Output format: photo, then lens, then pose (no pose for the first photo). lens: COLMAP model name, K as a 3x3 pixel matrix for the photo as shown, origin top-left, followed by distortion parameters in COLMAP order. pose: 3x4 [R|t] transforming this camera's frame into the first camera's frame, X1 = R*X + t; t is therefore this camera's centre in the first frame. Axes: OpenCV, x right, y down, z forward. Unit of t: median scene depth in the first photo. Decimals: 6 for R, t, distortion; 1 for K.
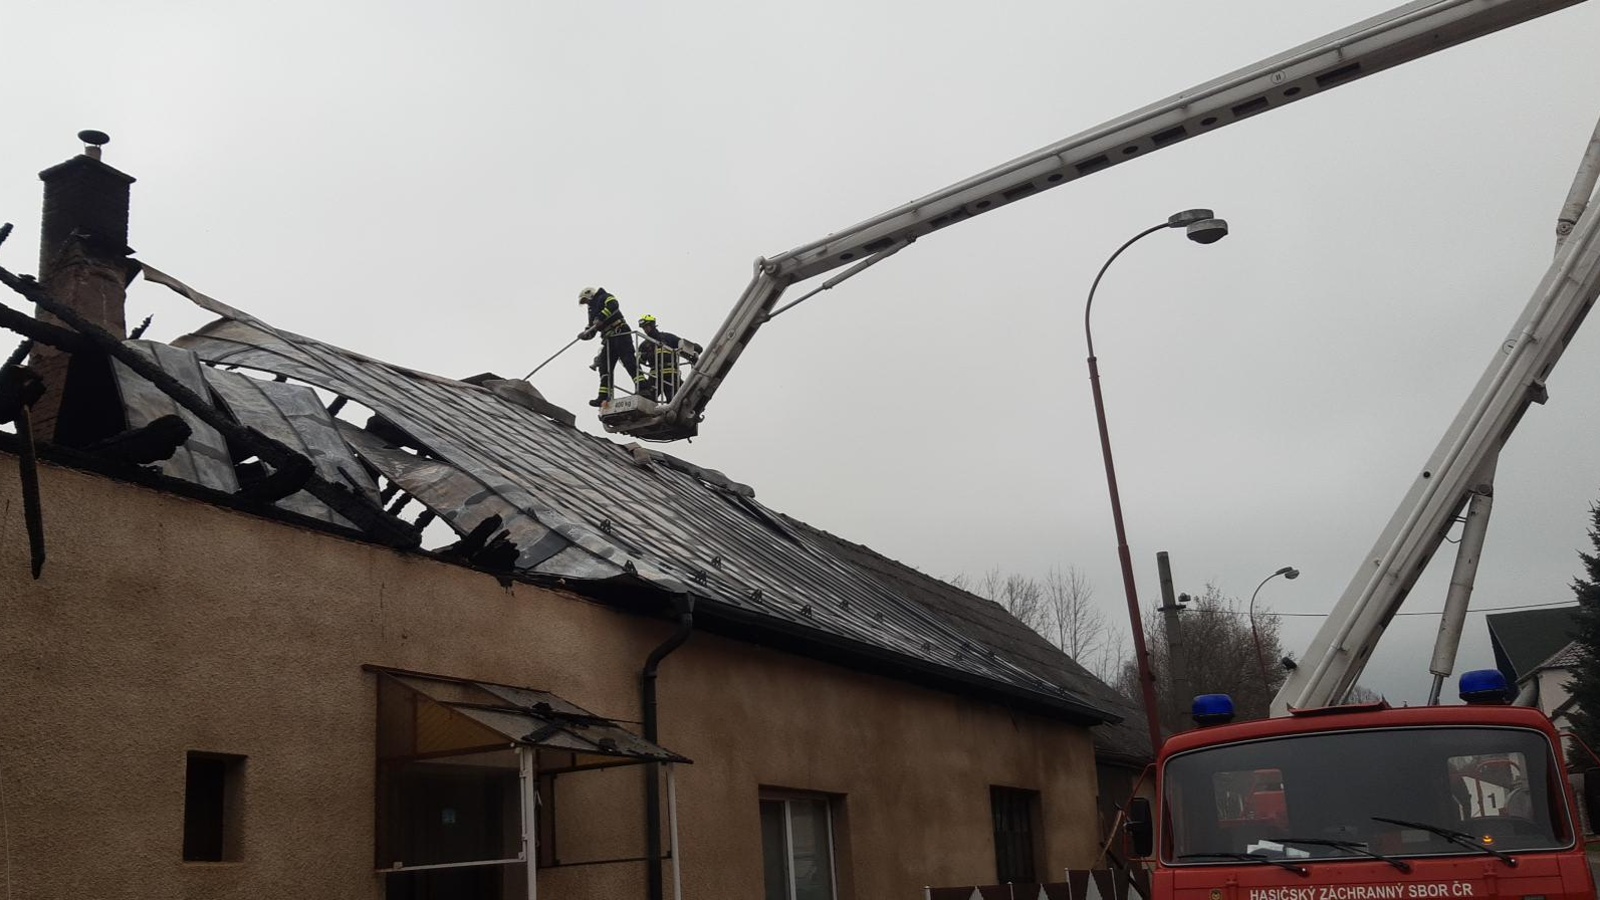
lens RADIAL K [[1474.5, 0, 800.0], [0, 1474.5, 450.0], [0, 0, 1]] dist [0.002257, 0.002243]
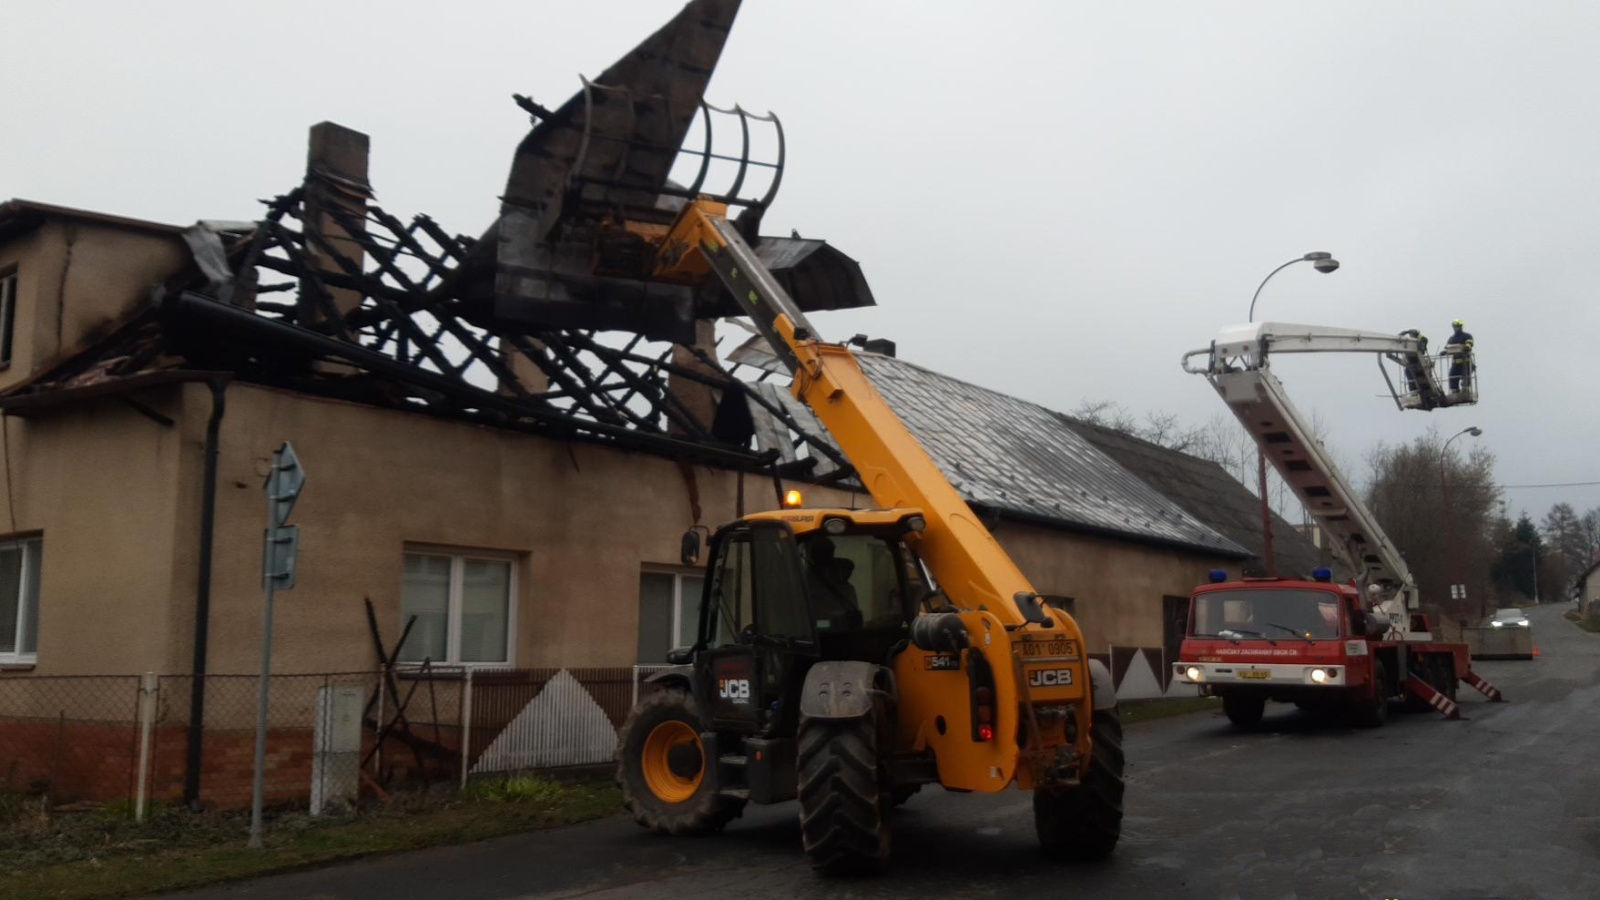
lens RADIAL K [[1474.5, 0, 800.0], [0, 1474.5, 450.0], [0, 0, 1]] dist [0.002257, 0.002243]
pose [[0.979421, 0.037338, -0.198346, 0.051353], [-0.007334, 0.988674, 0.149899, -0.237536], [0.201696, -0.145359, 0.968602, -0.887837]]
